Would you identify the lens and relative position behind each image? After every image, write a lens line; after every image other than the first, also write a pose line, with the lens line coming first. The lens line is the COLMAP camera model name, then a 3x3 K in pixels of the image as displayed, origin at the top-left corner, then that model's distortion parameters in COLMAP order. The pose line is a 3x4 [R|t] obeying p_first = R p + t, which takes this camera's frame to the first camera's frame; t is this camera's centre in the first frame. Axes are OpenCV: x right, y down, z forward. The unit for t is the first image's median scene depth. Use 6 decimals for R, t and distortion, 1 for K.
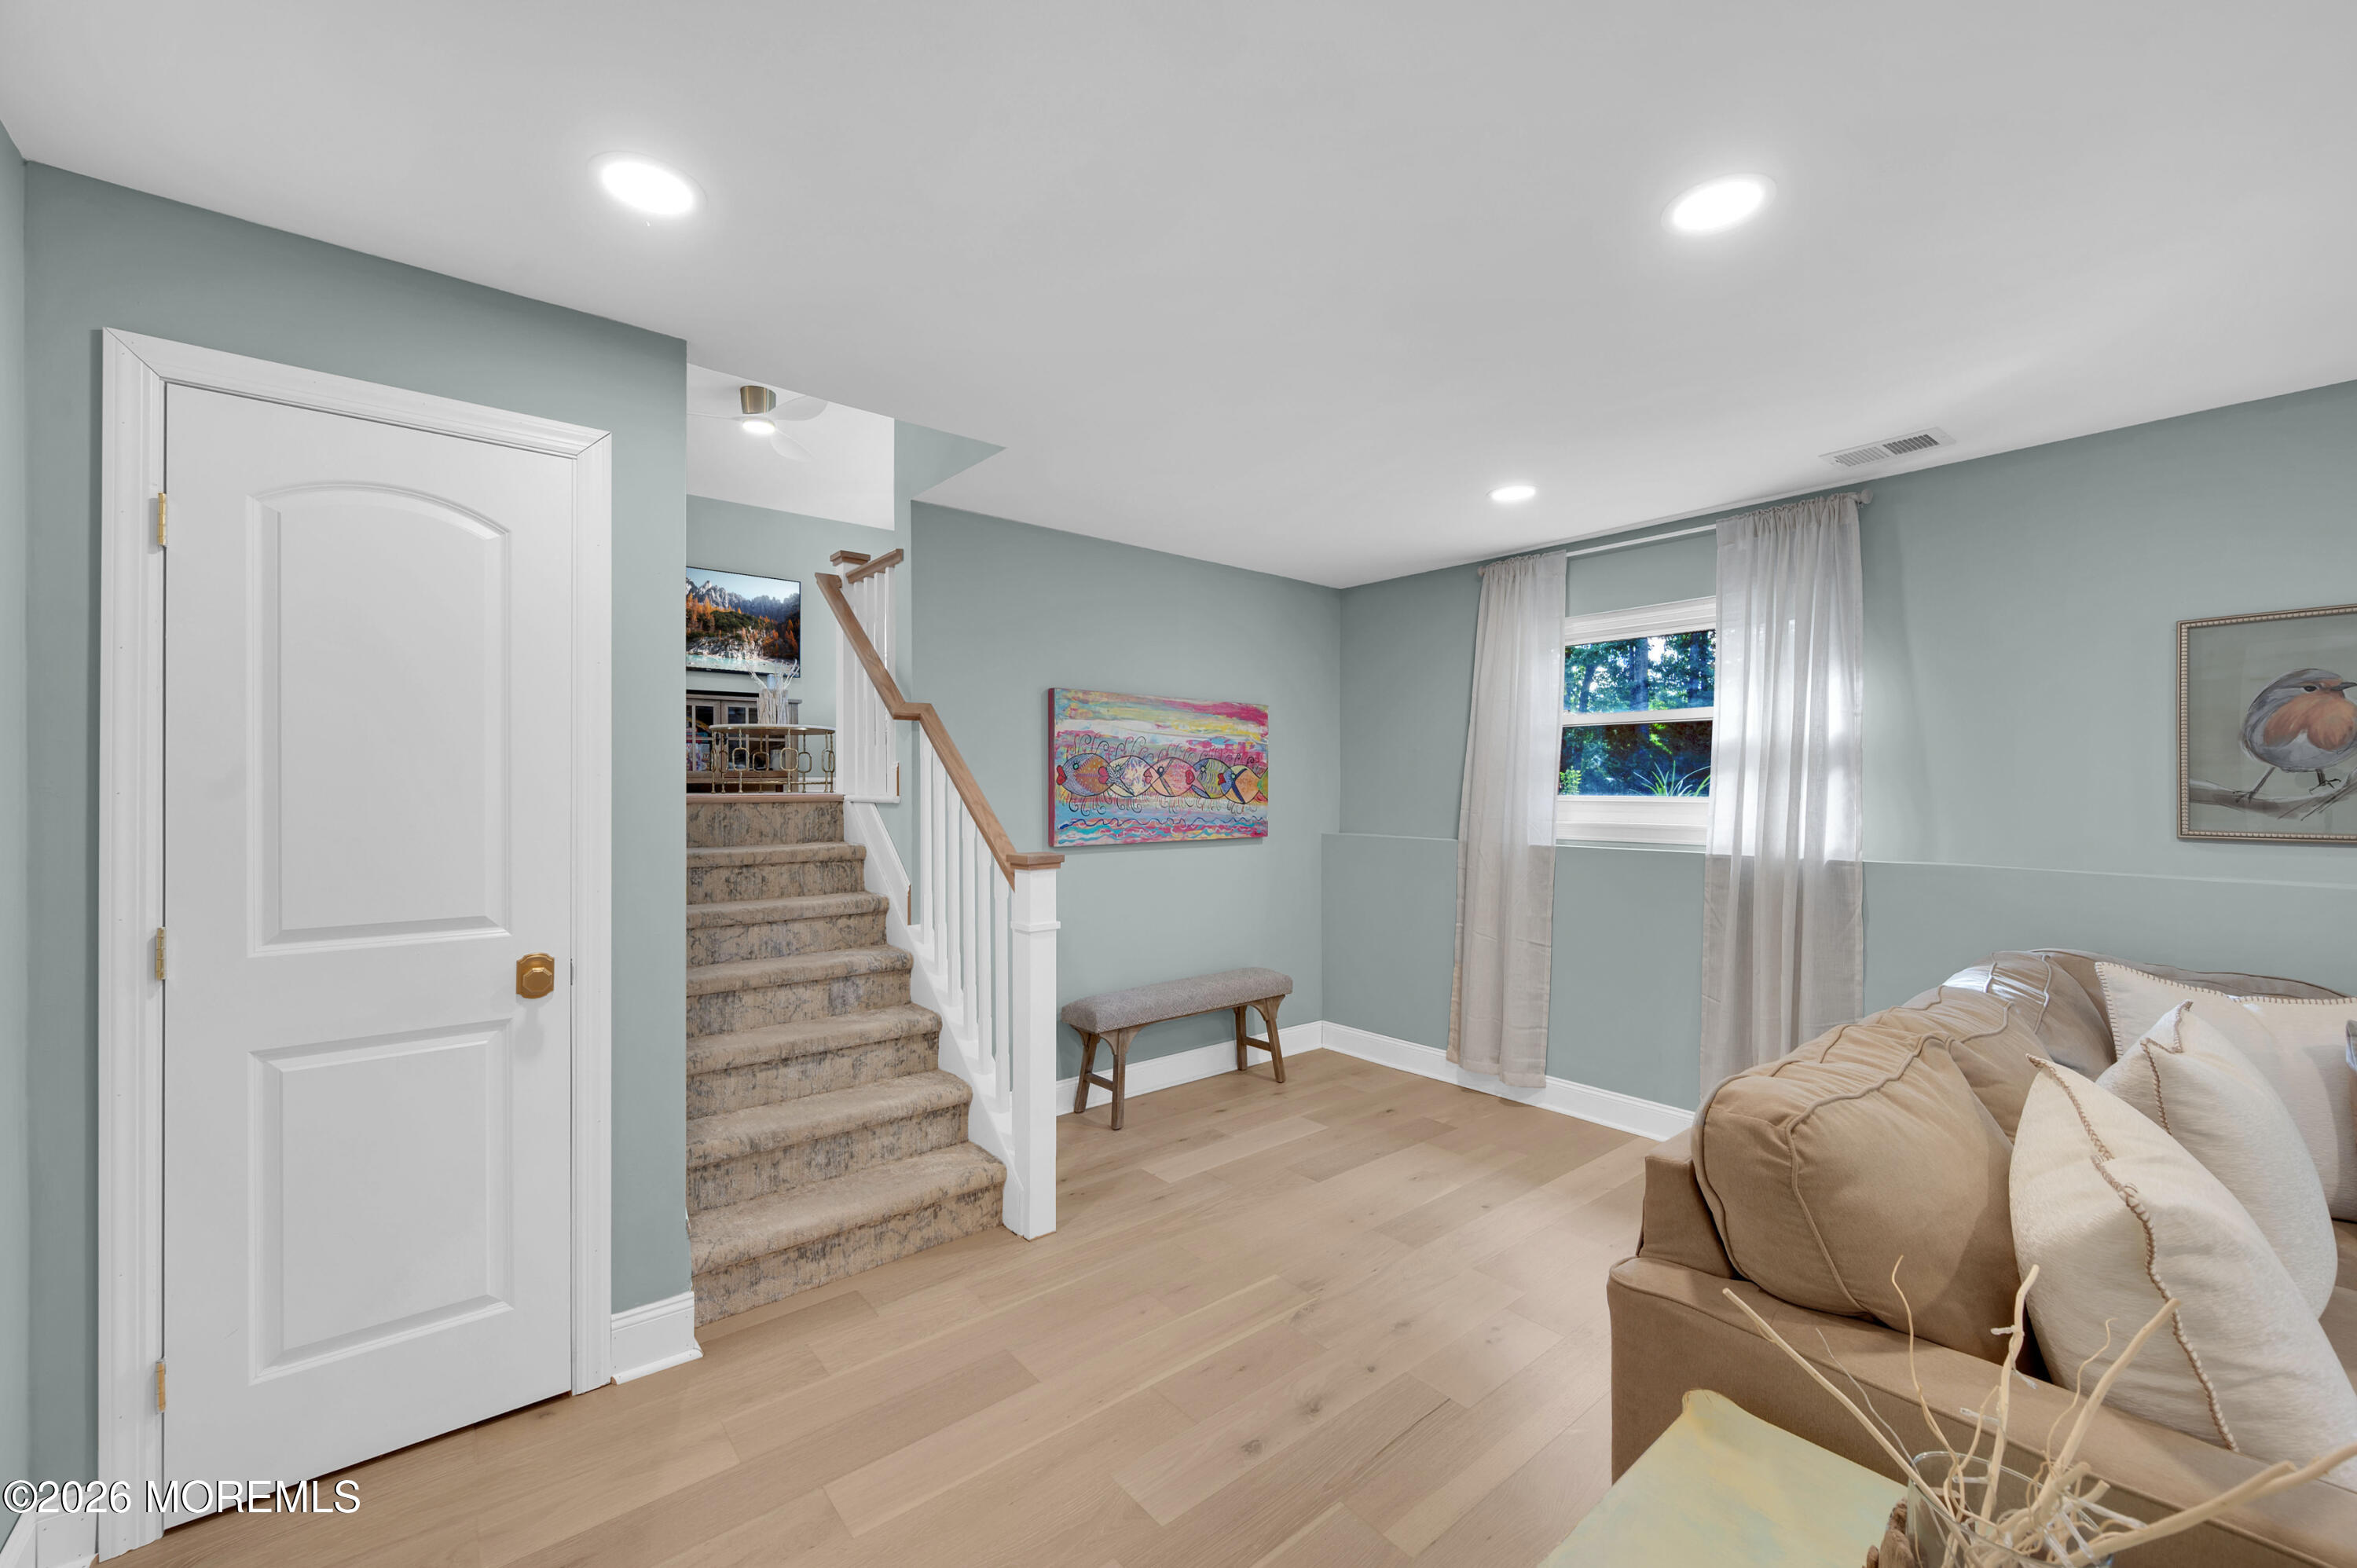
lens RADIAL K [[933.8, 0, 1184.3], [0, 933.8, 788.8], [0, 0, 1]] dist [-0.005661, 0.000194]
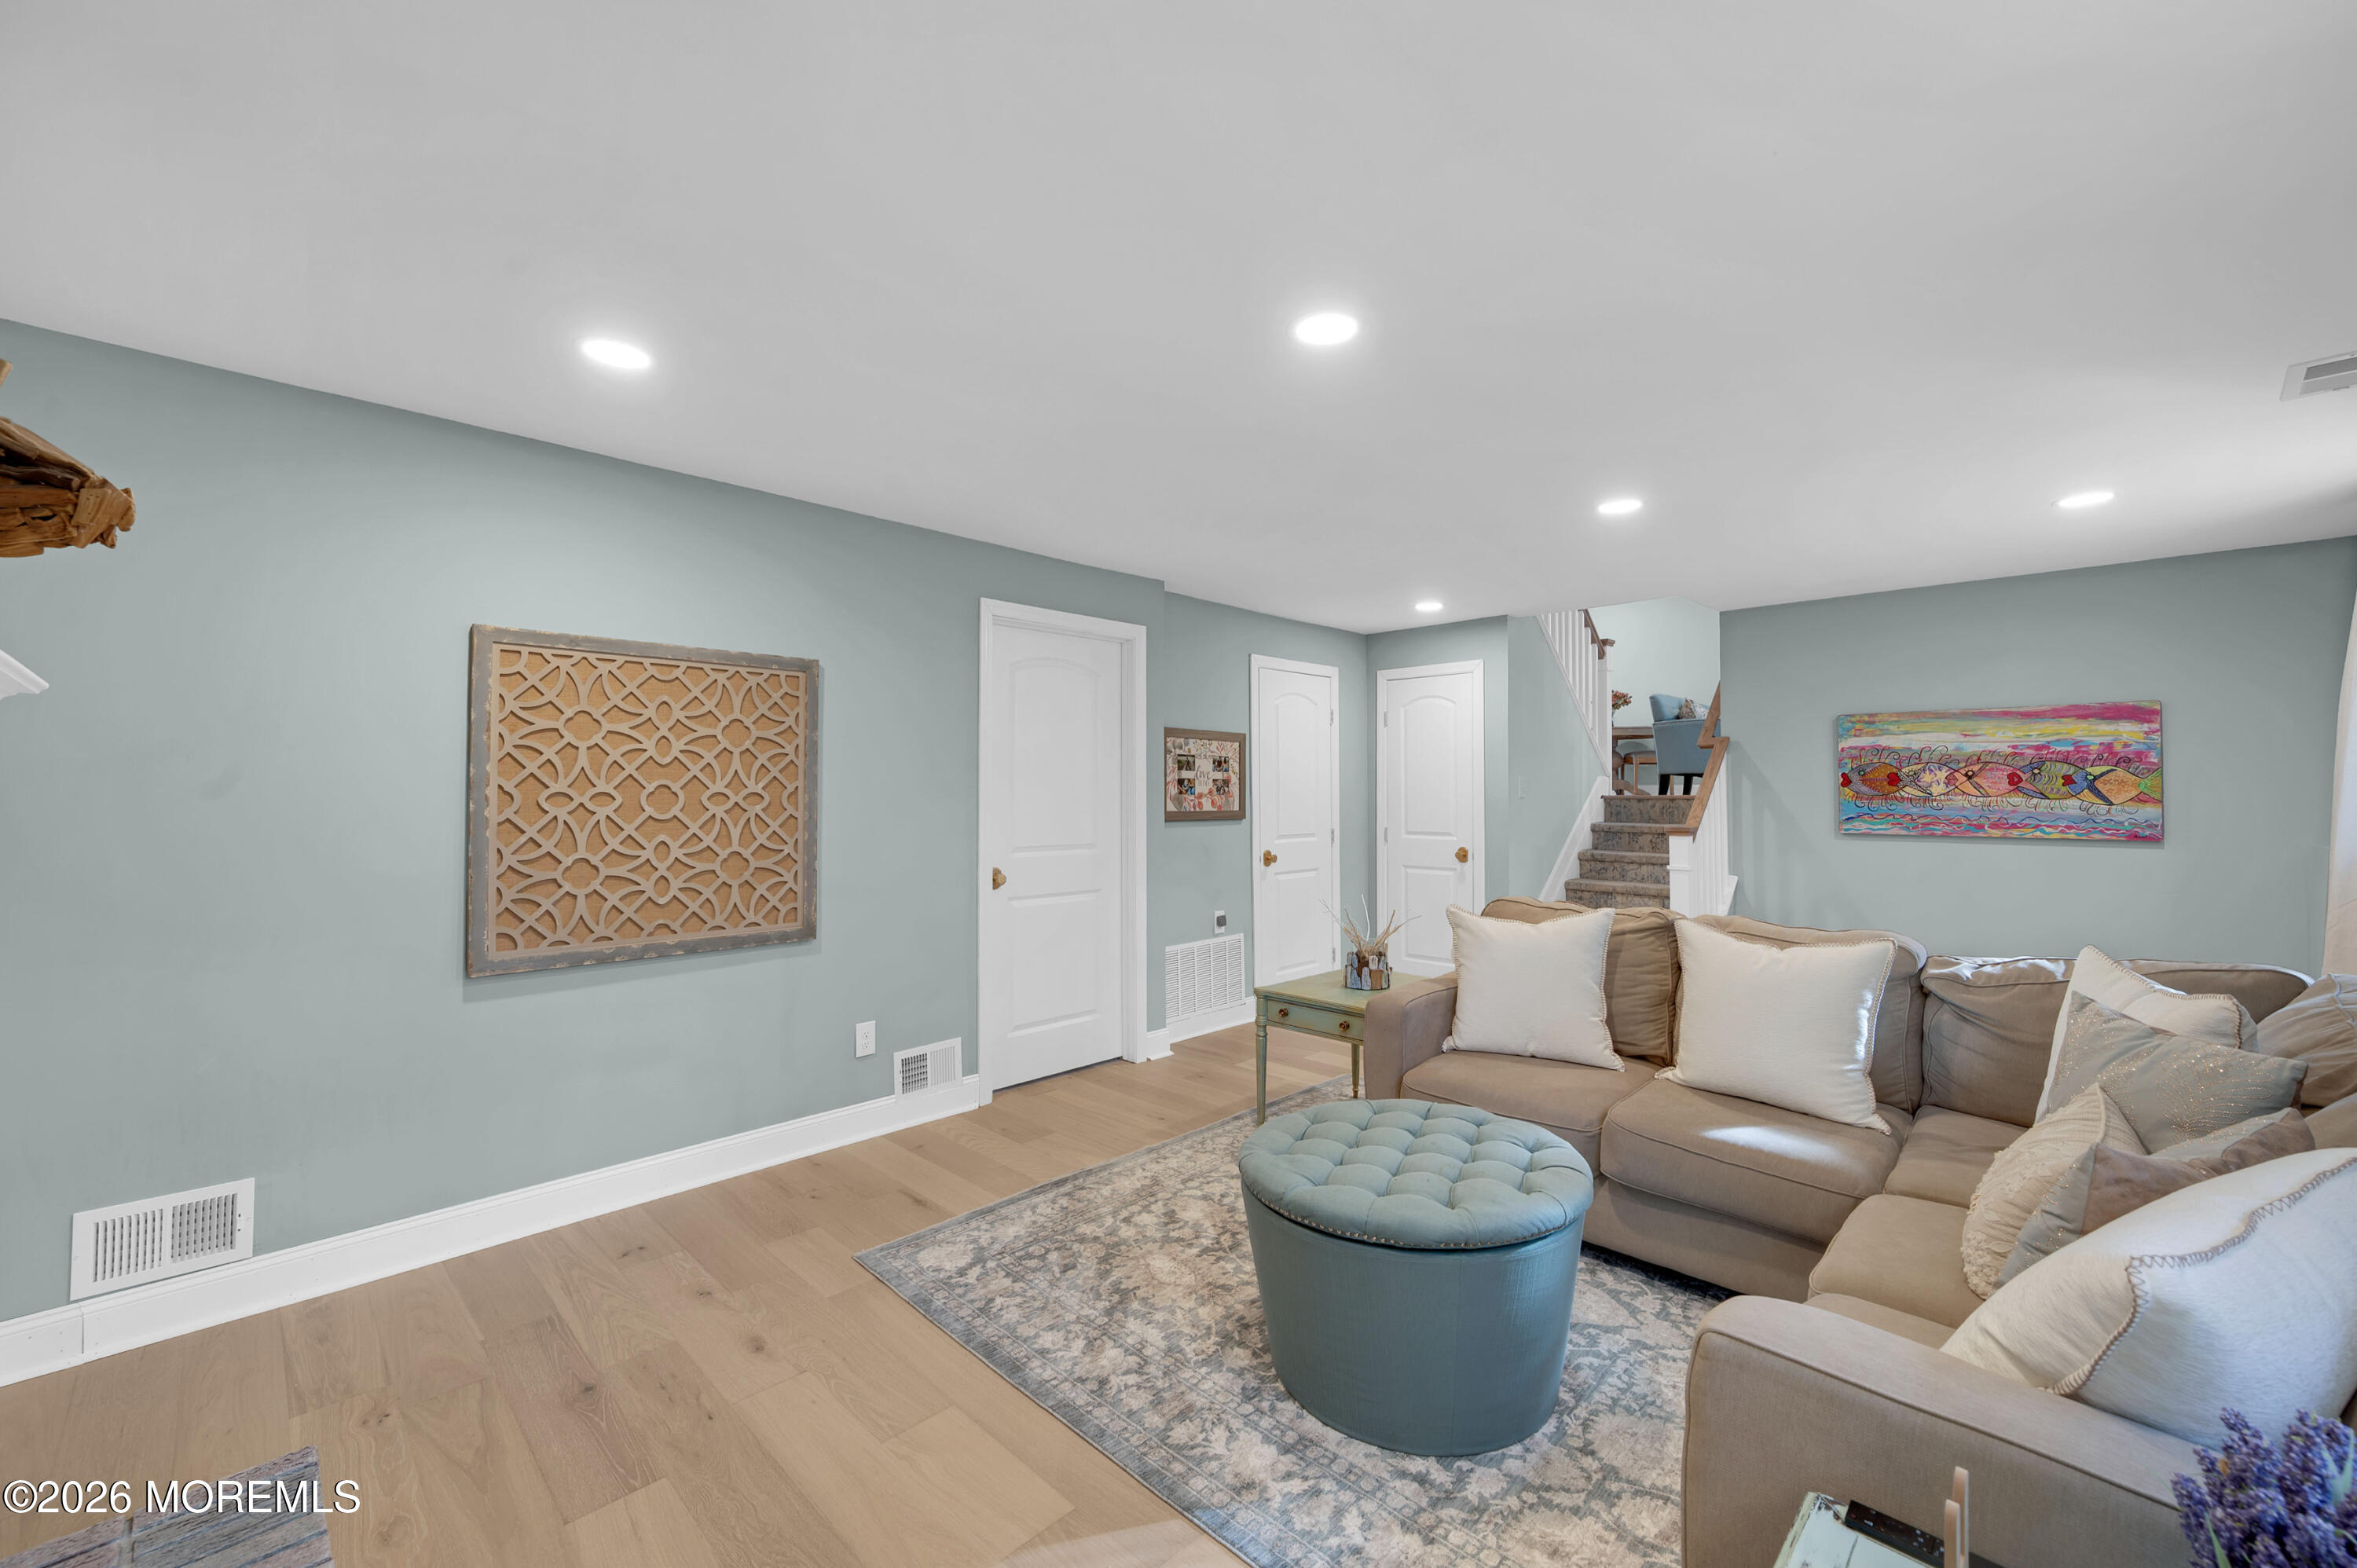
lens RADIAL K [[933.8, 0, 1176.5], [0, 933.8, 774.6], [0, 0, 1]] dist [-0.005661, 0.000194]
pose [[0.077569, -0.023993, -0.996698, 1.061361], [-0.005249, 0.999687, -0.024474, 0.014509], [0.996973, 0.007130, 0.077419, -0.055657]]
